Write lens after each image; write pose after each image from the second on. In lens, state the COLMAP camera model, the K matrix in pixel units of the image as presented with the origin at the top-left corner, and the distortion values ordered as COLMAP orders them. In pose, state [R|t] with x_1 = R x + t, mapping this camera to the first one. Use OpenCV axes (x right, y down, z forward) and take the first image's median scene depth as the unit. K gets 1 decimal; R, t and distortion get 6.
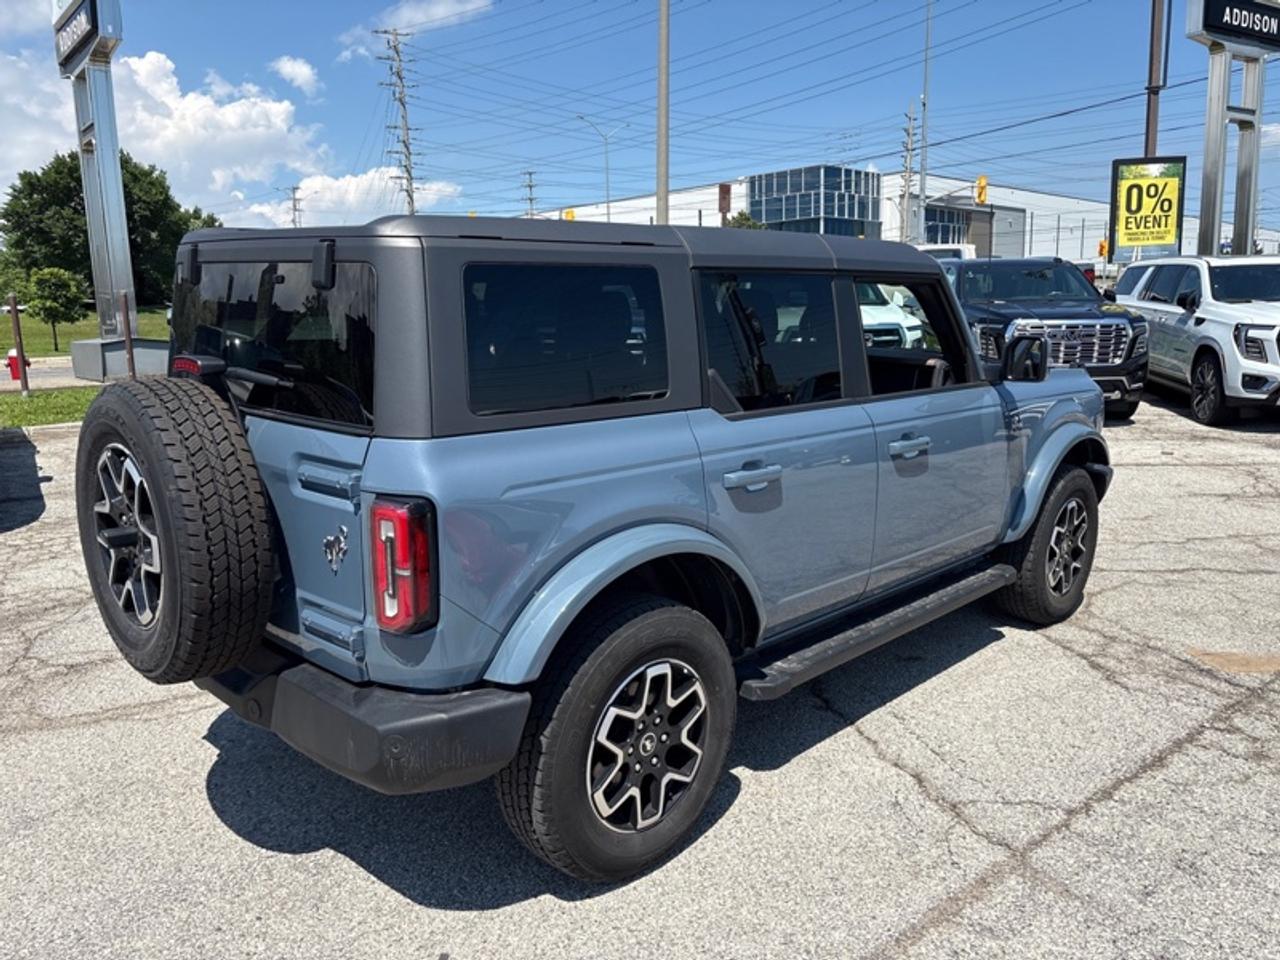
lens RADIAL K [[978.2, 0, 640.0], [0, 978.2, 480.0], [0, 0, 1]] dist [0.045239, -0.047393]
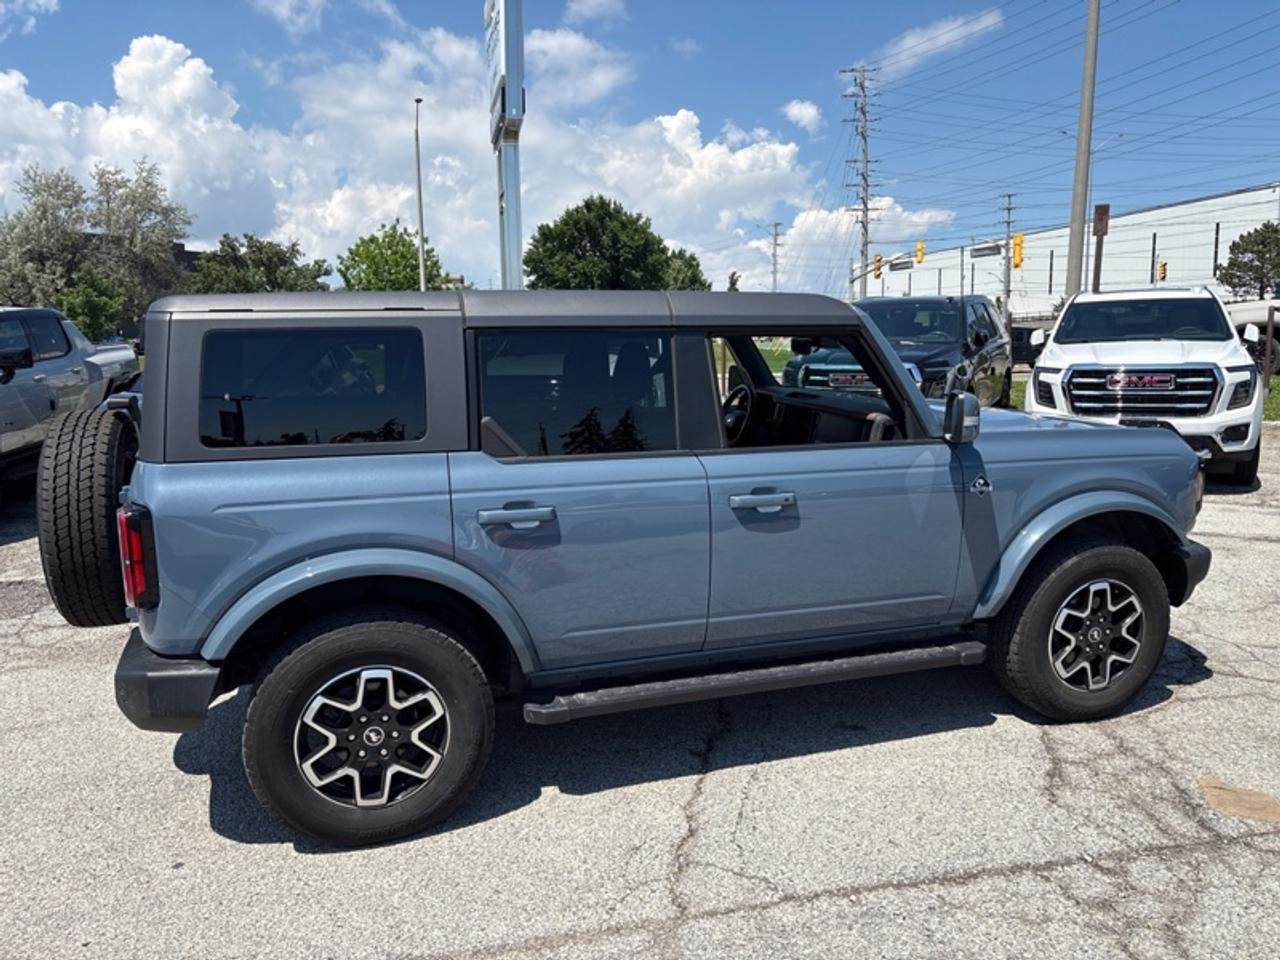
lens RADIAL K [[978.2, 0, 640.0], [0, 978.2, 480.0], [0, 0, 1]] dist [0.045239, -0.047393]
pose [[0.889392, 0.065896, -0.452371, 0.589750], [-0.078333, 0.996888, -0.008794, -0.035904], [0.450384, 0.043257, 0.891787, 0.064117]]
